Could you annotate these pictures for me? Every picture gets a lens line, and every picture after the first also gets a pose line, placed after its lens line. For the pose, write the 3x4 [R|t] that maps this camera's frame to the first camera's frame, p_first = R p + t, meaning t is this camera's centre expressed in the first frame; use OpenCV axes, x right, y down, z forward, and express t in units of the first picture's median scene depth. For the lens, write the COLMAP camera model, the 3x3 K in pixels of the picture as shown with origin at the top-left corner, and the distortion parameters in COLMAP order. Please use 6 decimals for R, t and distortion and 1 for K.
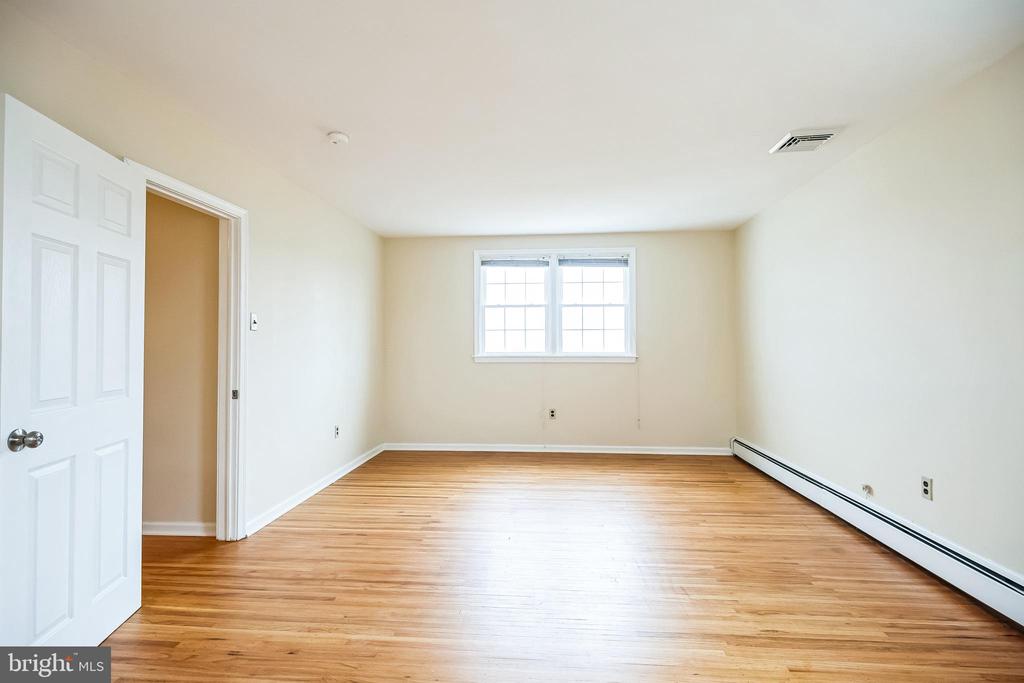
lens RADIAL K [[478.1, 0, 513.7], [0, 478.1, 343.9], [0, 0, 1]] dist [0.019429, -0.007494]
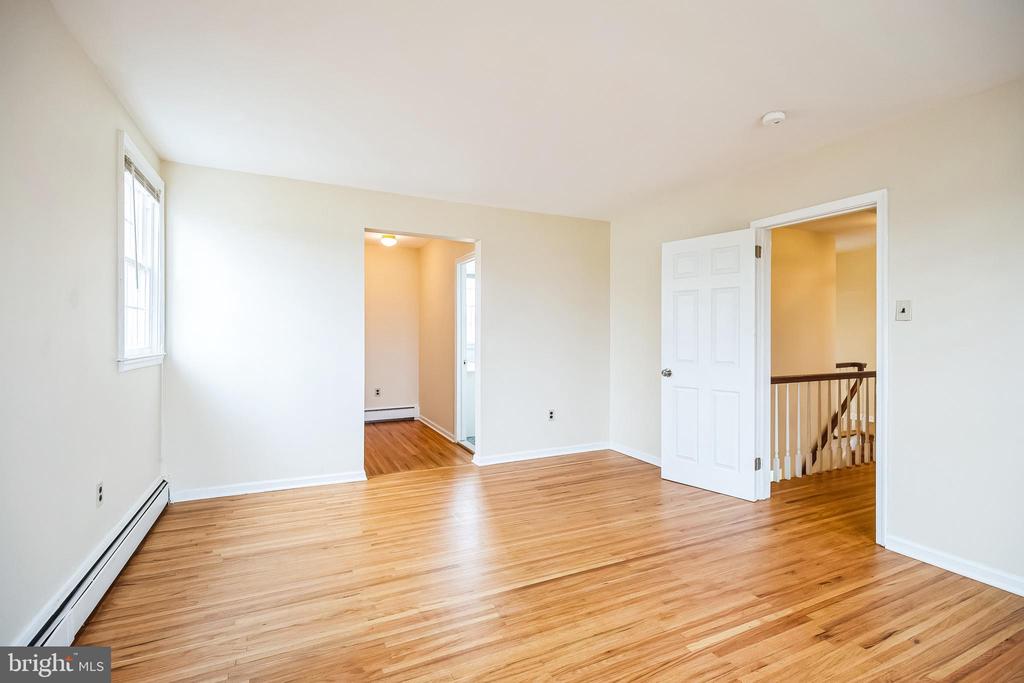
lens RADIAL K [[478.1, 0, 513.7], [0, 478.1, 343.9], [0, 0, 1]] dist [0.019429, -0.007494]
pose [[-0.861670, 0.009436, -0.507381, 0.593338], [-0.000166, 0.999822, 0.018876, -0.002295], [0.507469, 0.016349, -0.861515, 1.654762]]
